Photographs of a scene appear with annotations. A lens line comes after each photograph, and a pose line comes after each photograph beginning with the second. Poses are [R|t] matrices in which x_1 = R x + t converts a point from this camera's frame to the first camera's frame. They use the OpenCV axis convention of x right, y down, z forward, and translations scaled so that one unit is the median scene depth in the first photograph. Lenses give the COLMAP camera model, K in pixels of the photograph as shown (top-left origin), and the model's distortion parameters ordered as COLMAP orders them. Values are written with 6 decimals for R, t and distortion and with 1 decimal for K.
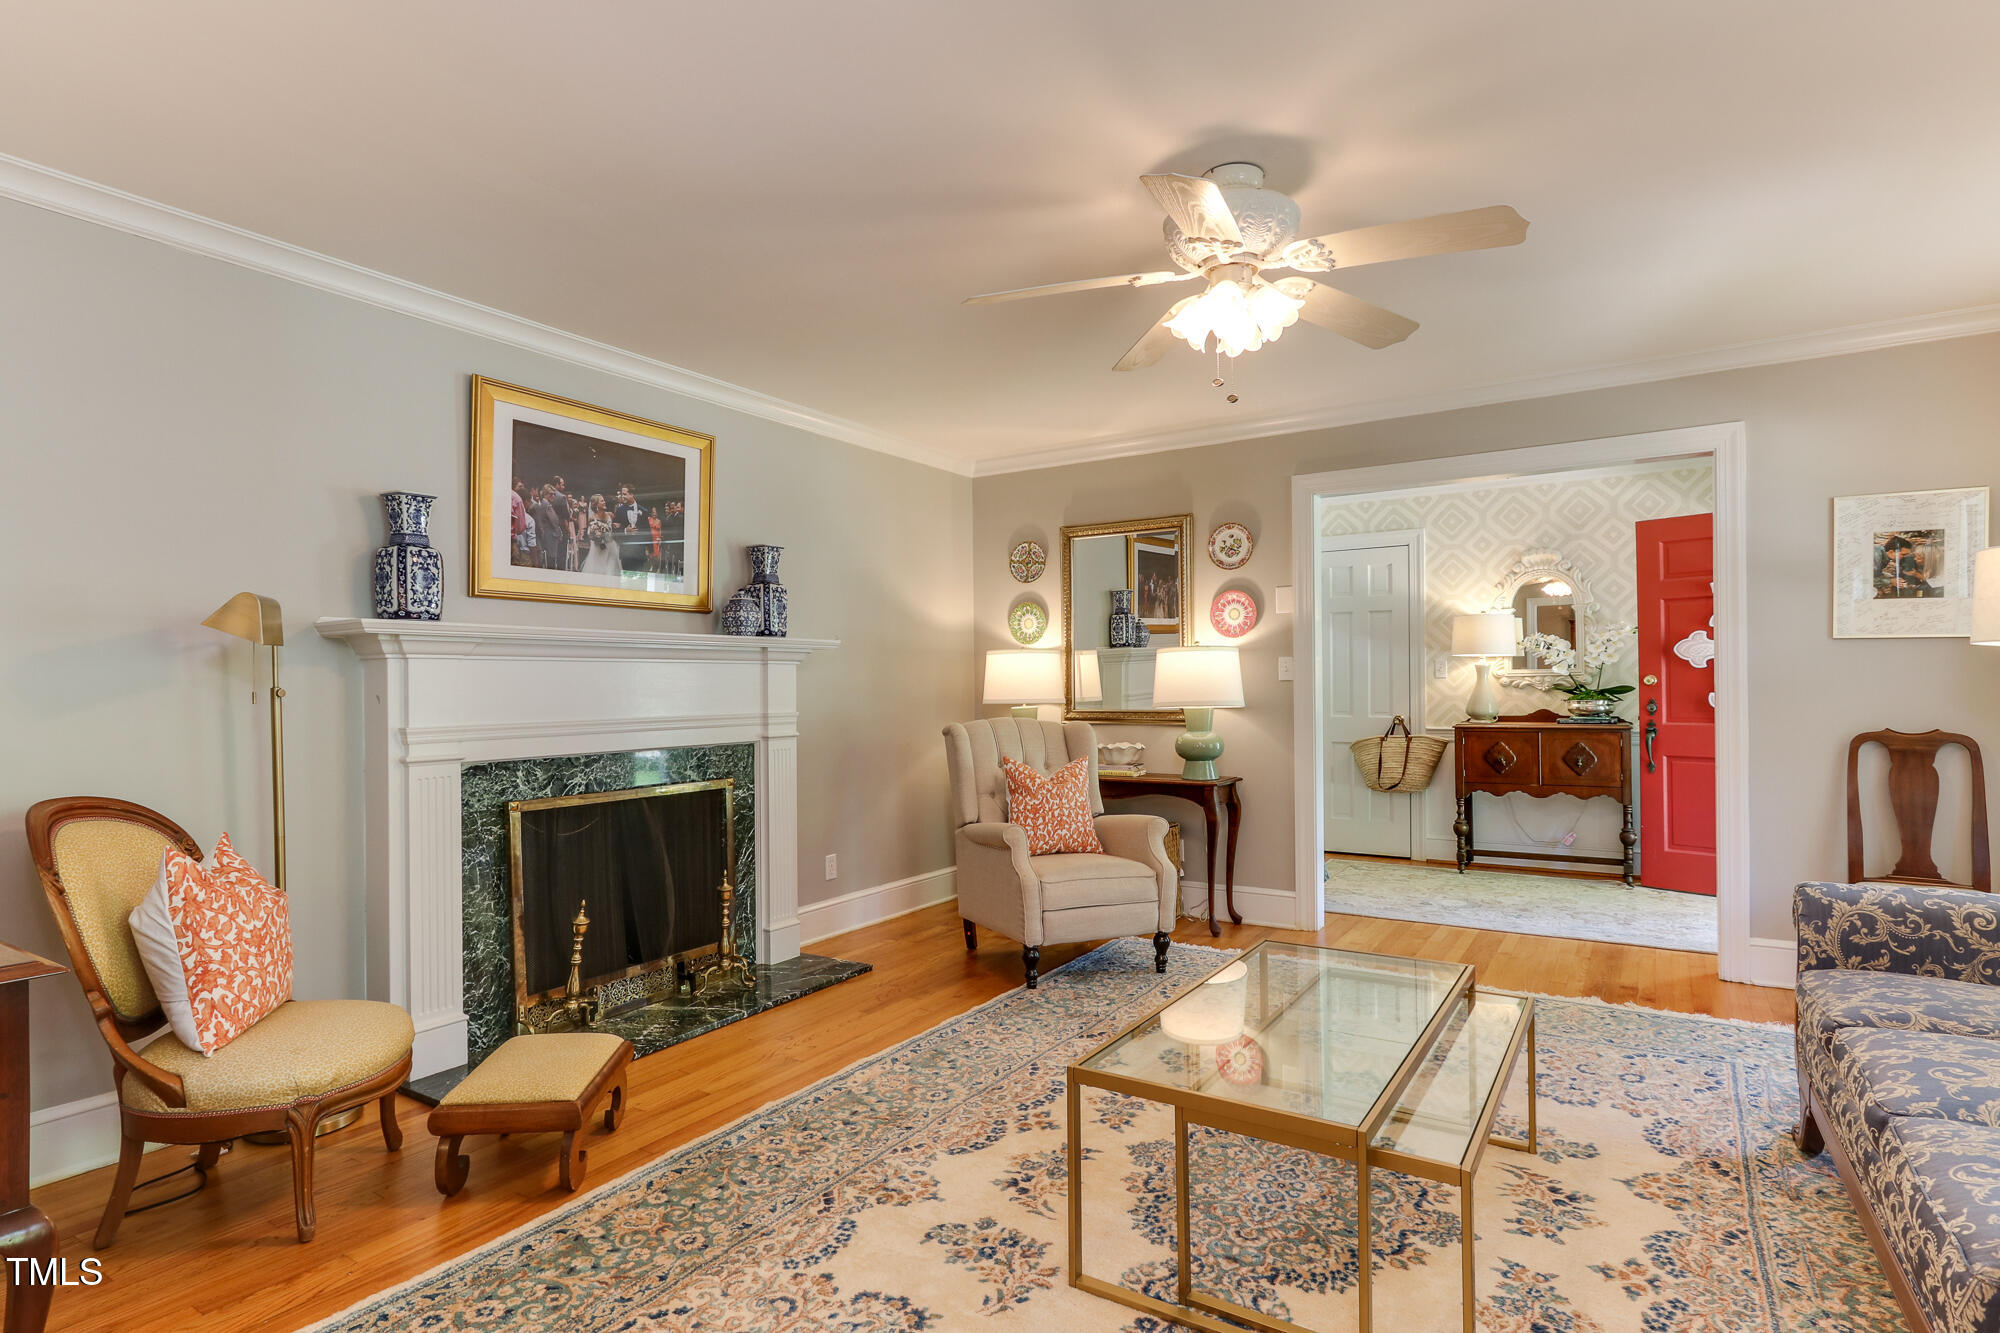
lens RADIAL K [[1032.1, 0, 997.7], [0, 1032.1, 671.0], [0, 0, 1]] dist [-0.006542, 0.003284]
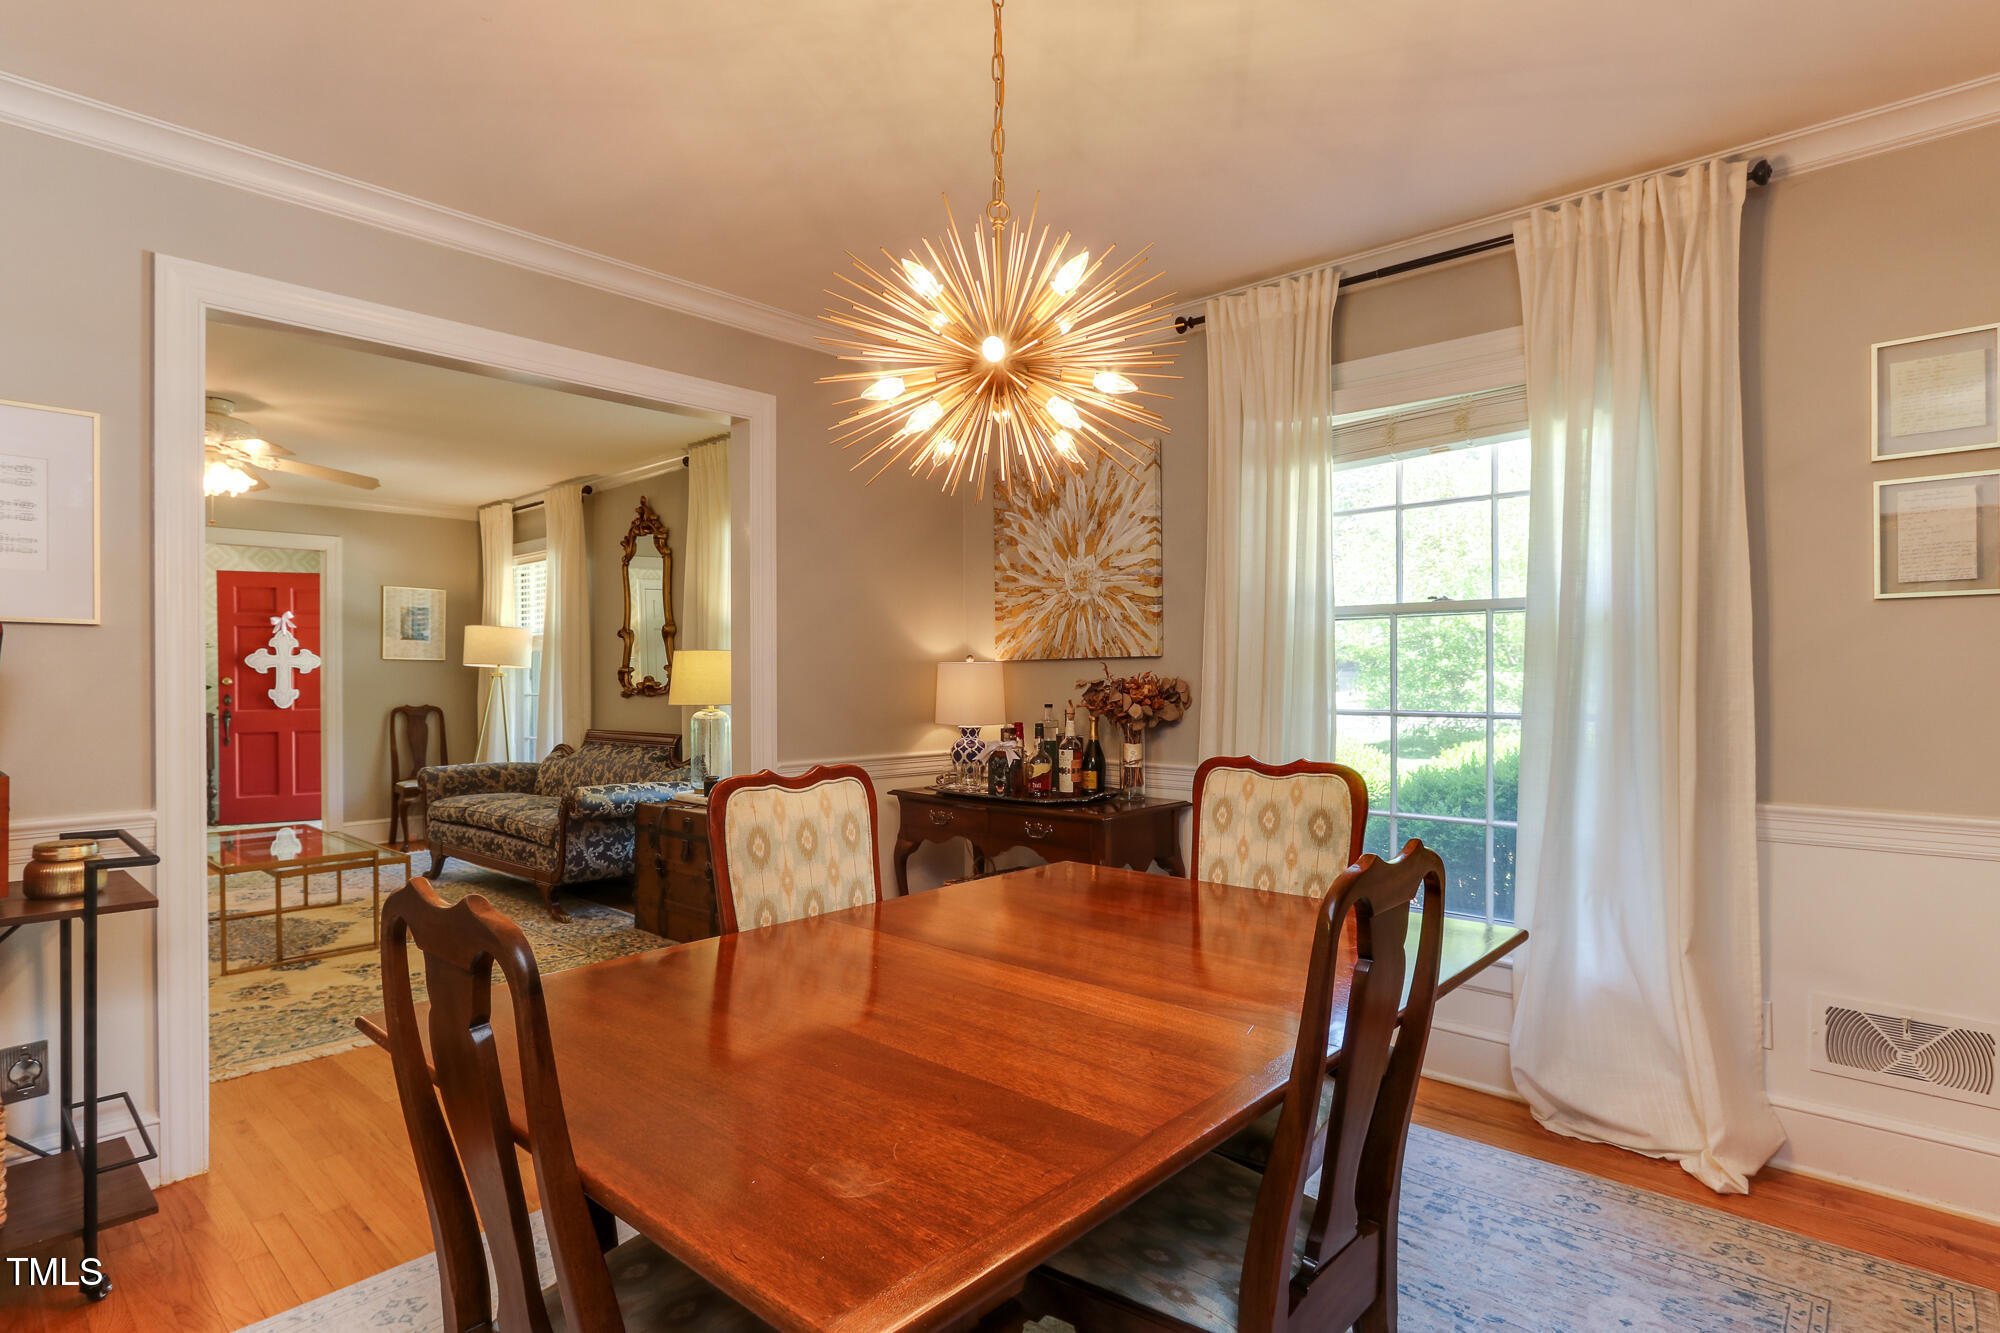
lens RADIAL K [[1032.1, 0, 998.4], [0, 1032.1, 674.3], [0, 0, 1]] dist [-0.006542, 0.003284]
pose [[0.172882, 0.006849, 0.984919, -0.902637], [-0.006225, 0.999963, -0.005861, 0.000614], [-0.984923, -0.005118, 0.172918, -0.475082]]
